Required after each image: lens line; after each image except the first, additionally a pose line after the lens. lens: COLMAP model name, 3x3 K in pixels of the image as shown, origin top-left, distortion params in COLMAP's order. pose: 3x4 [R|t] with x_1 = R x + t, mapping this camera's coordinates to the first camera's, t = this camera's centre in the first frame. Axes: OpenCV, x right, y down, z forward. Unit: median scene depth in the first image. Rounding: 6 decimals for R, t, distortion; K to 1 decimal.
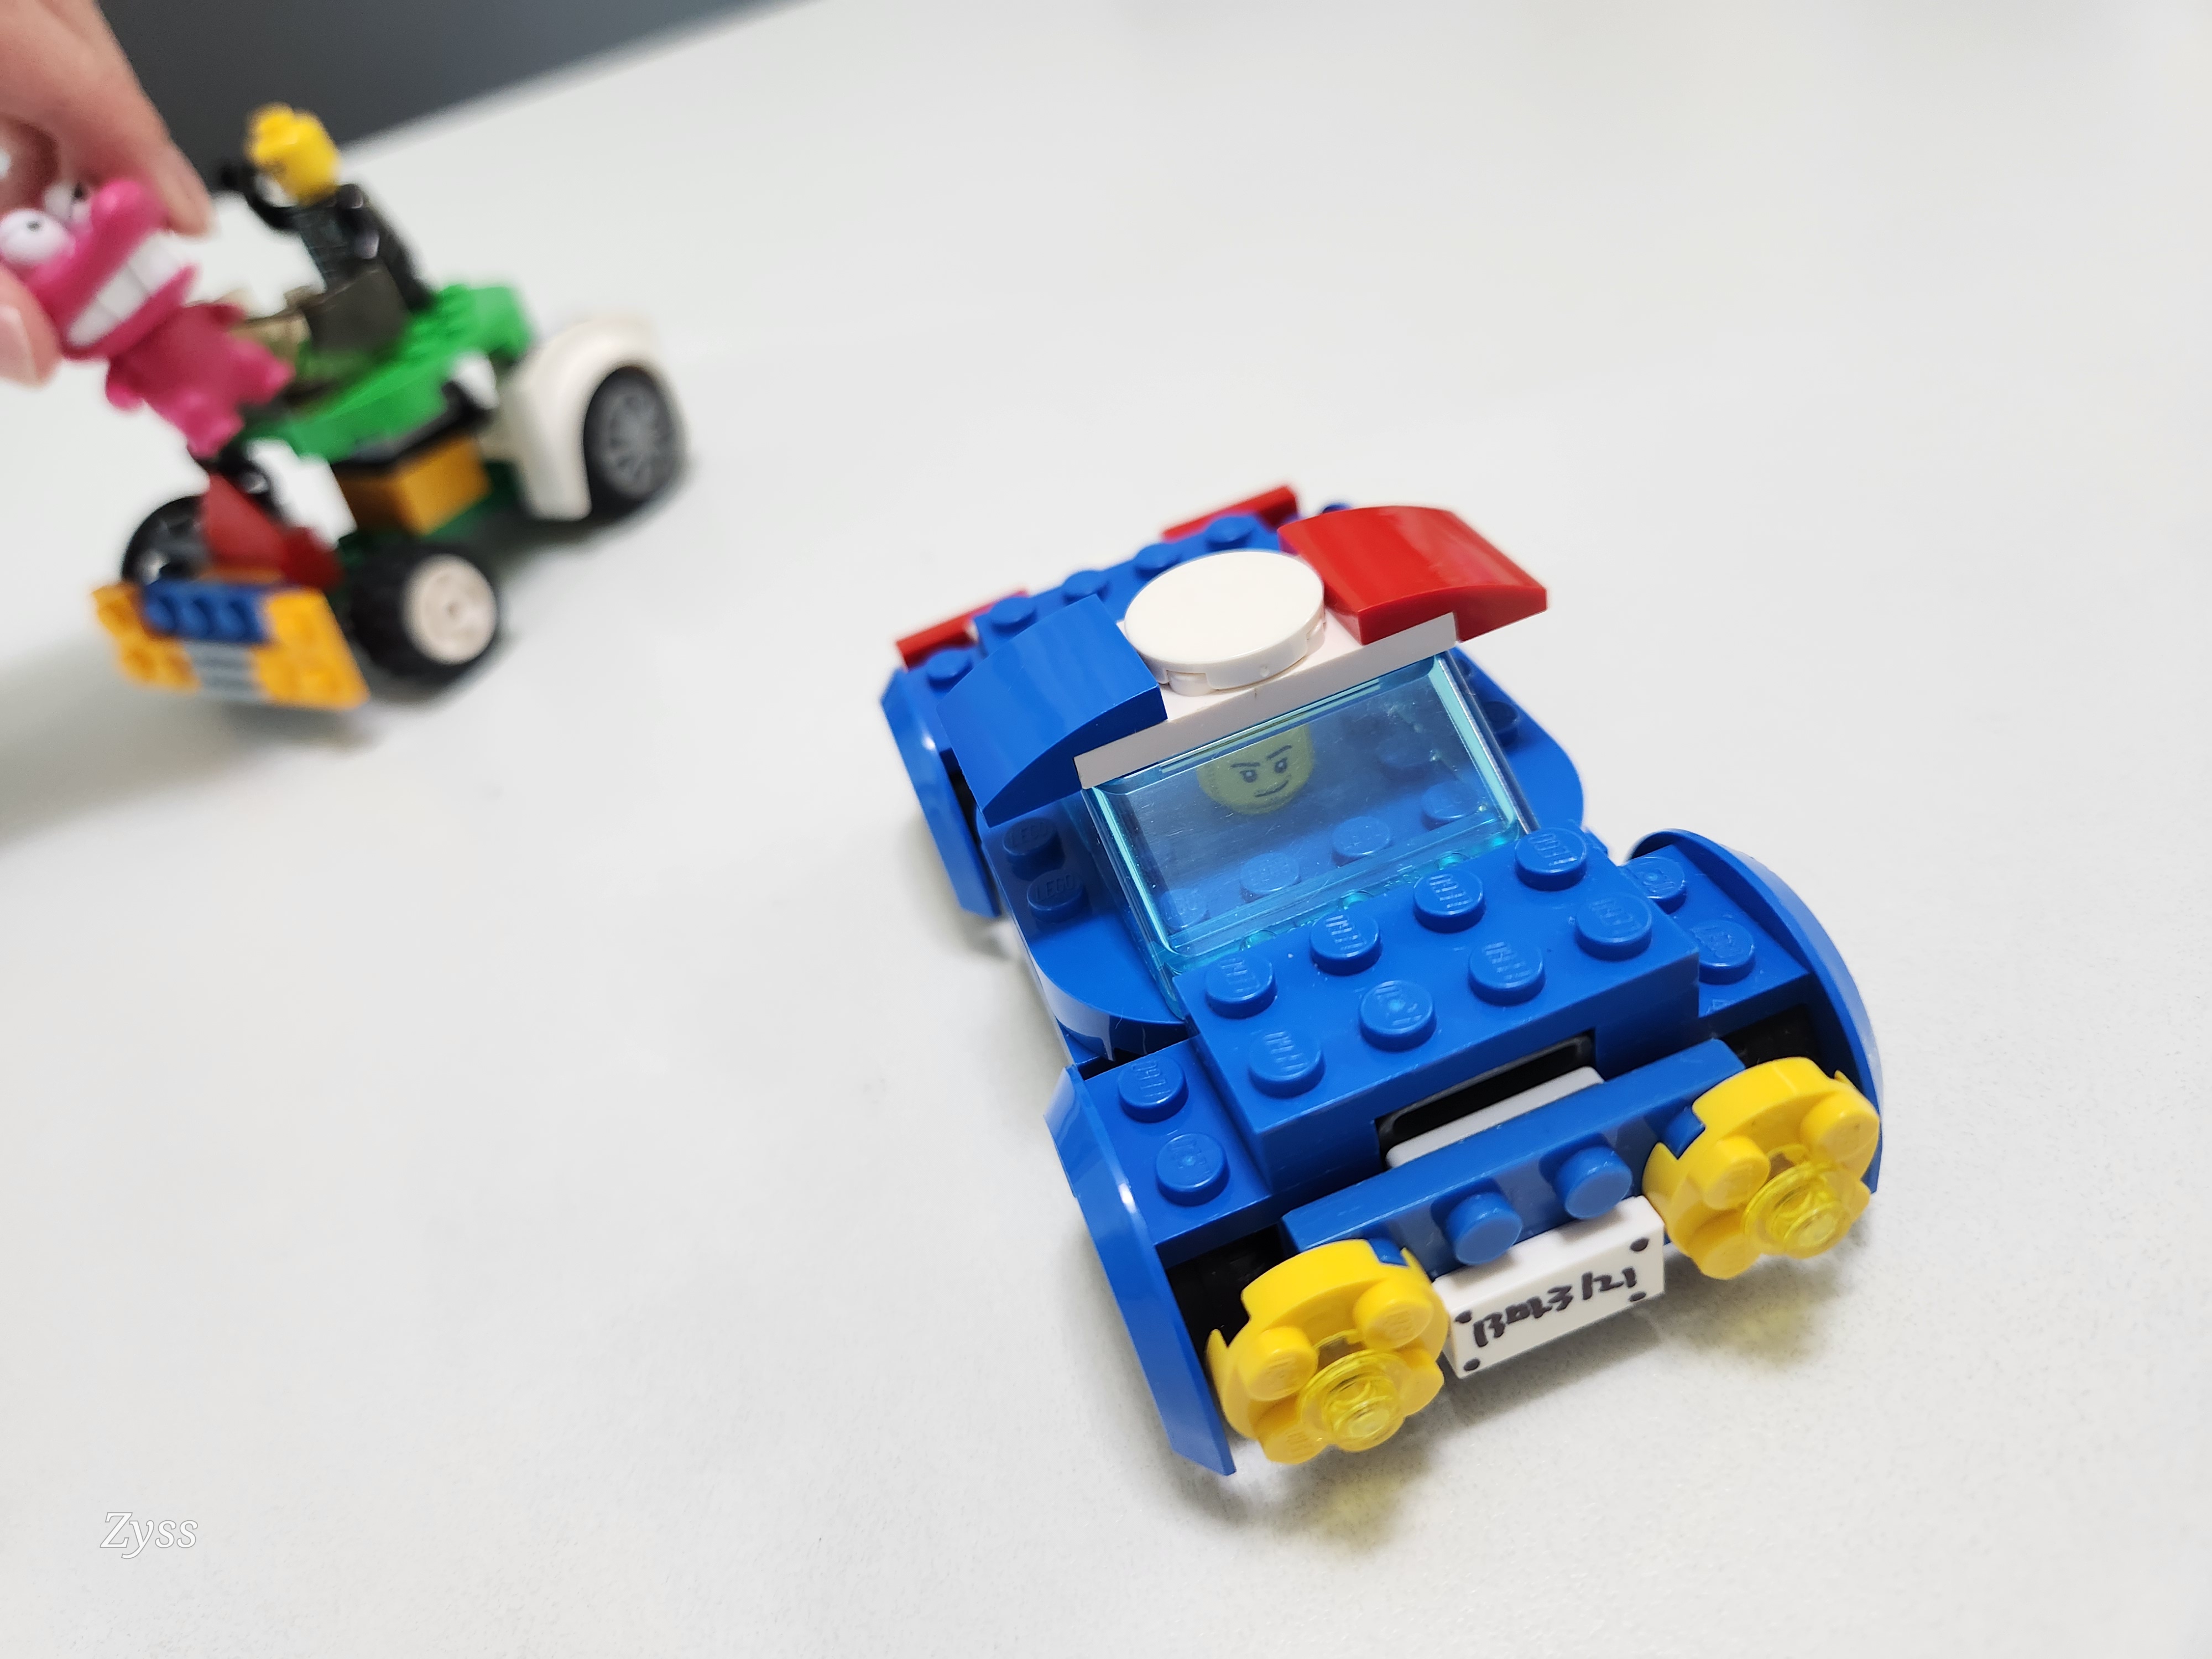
lens RADIAL K [[1499.4, 0, 1109.7], [0, 1499.4, 816.6], [0, 0, 1]] dist [0.006165, 0.004477]
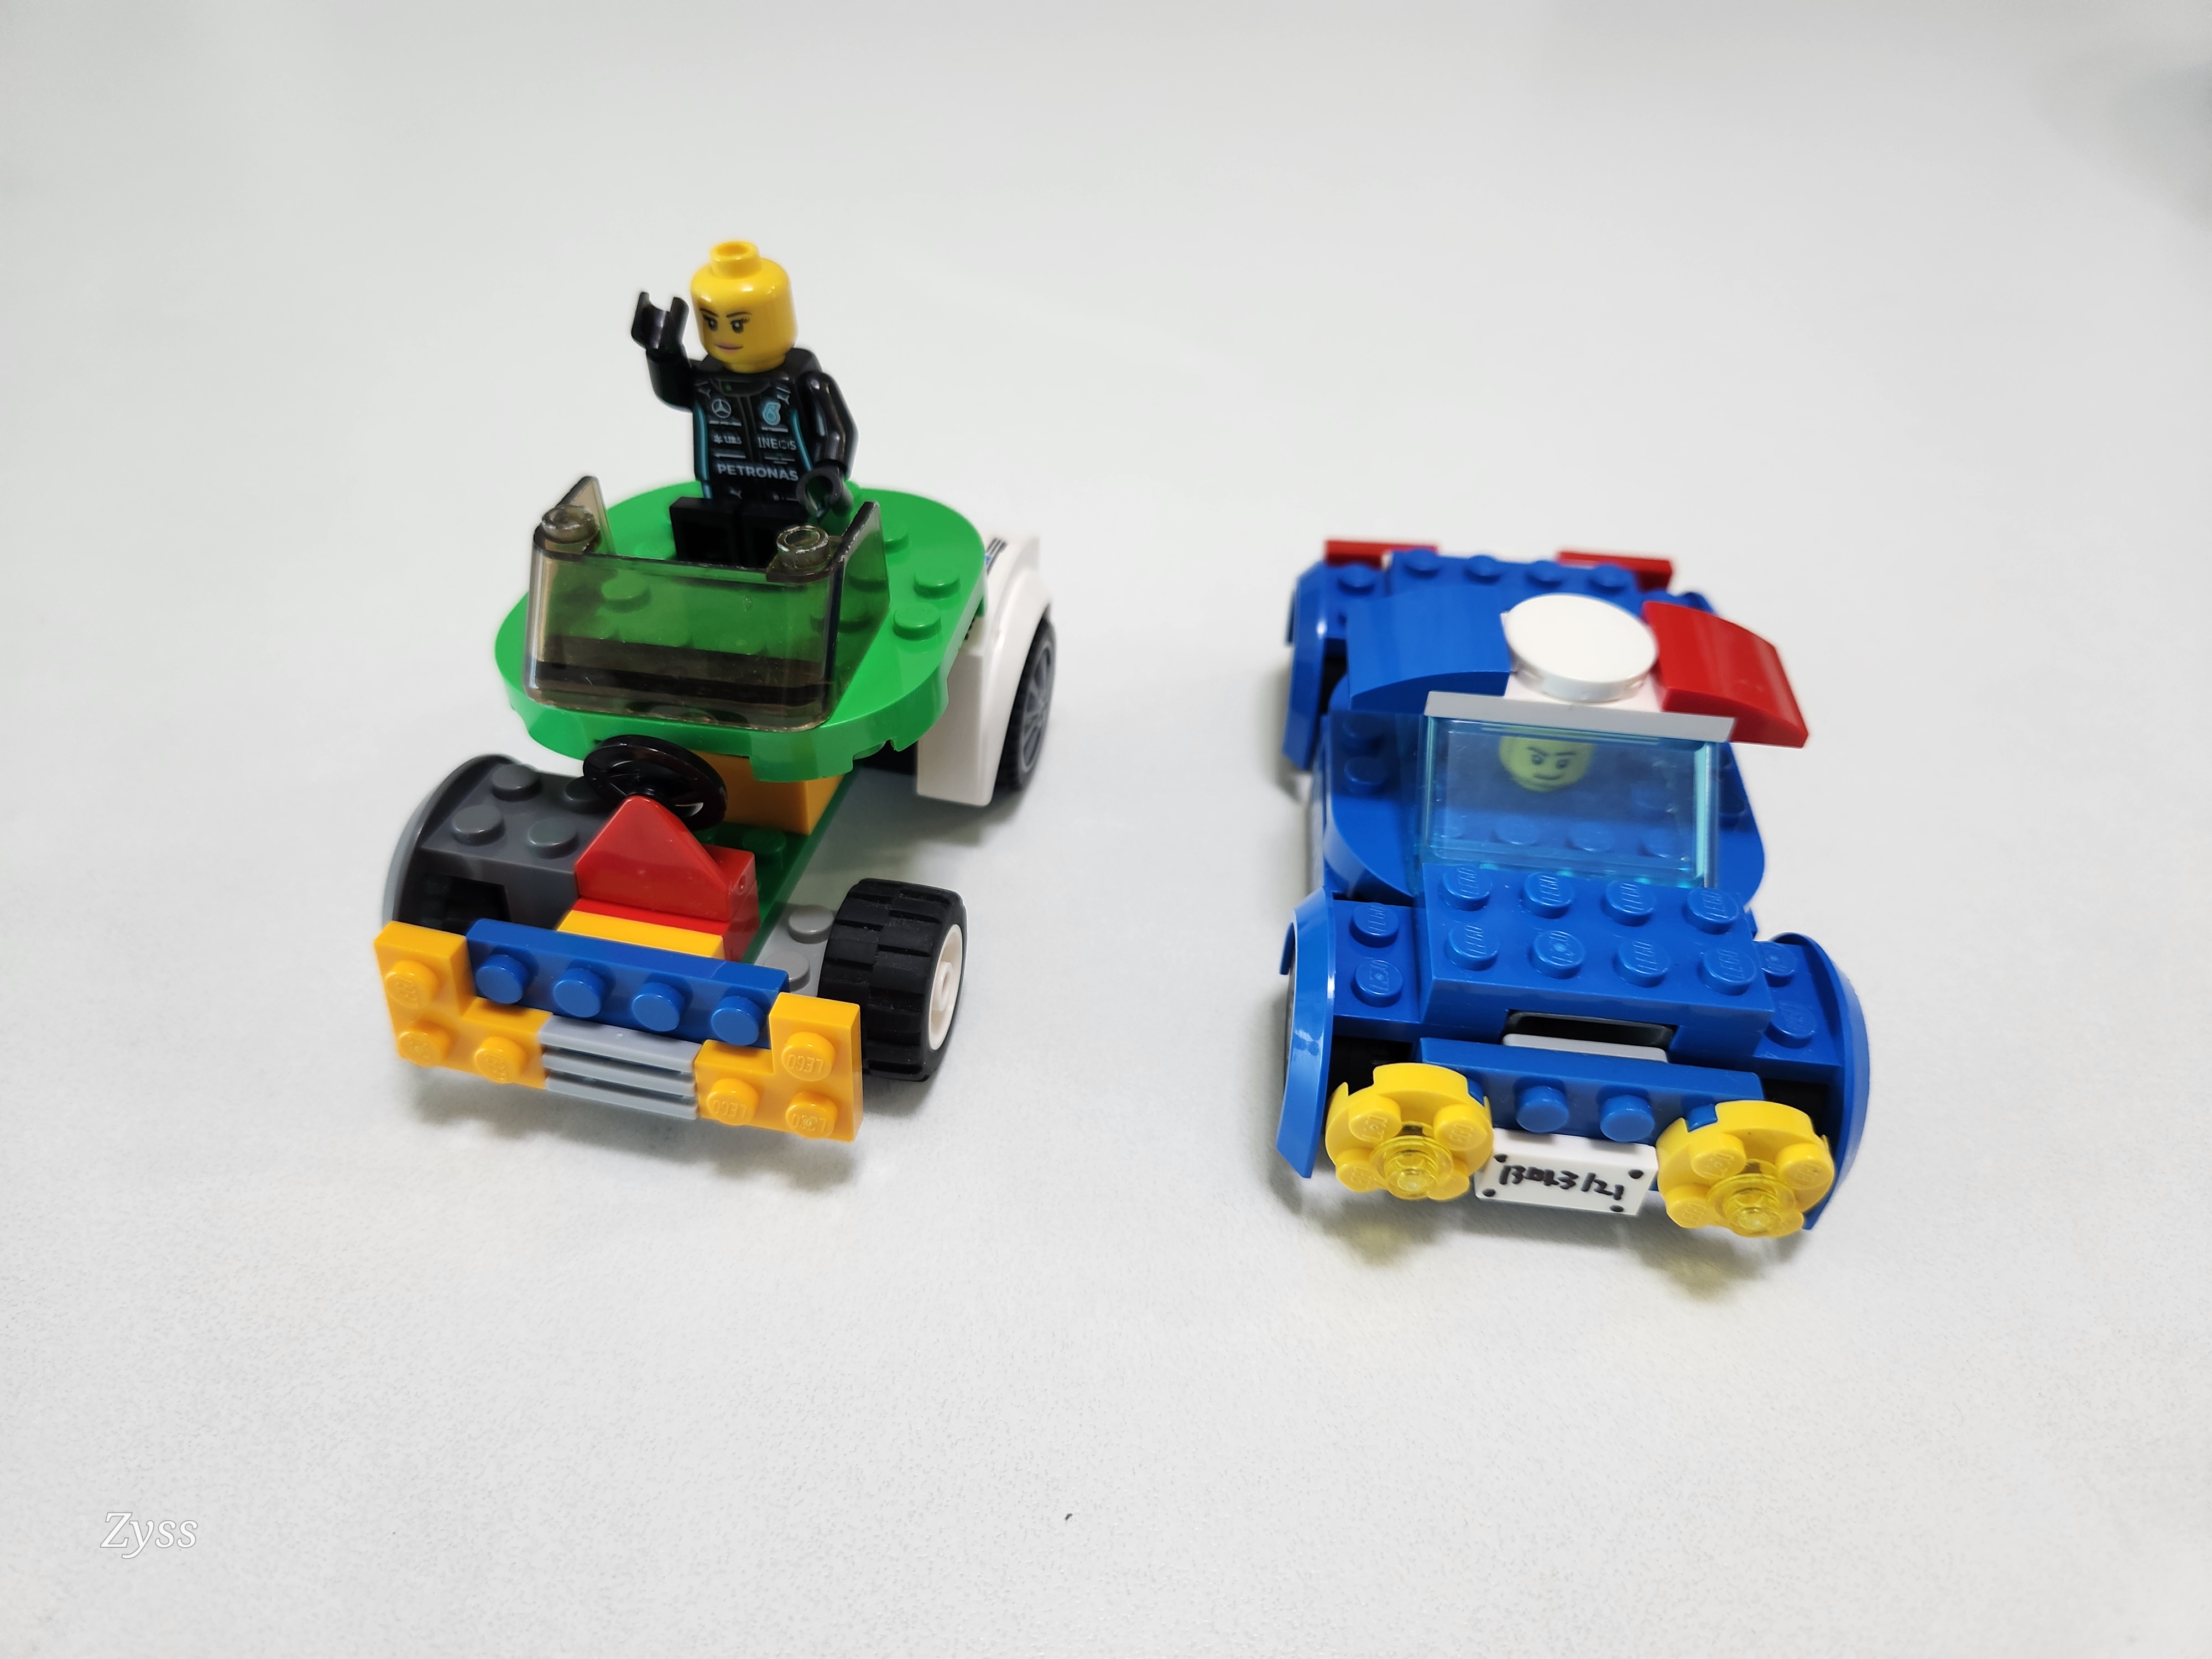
lens RADIAL K [[1485.6, 0, 1142.9], [0, 1485.6, 820.2], [0, 0, 1]] dist [-0.000803, -0.000645]
pose [[0.886037, 0.451156, -0.106752, -0.063928], [-0.439436, 0.890651, 0.116777, 0.024514], [0.147764, -0.056558, 0.987404, -0.439590]]
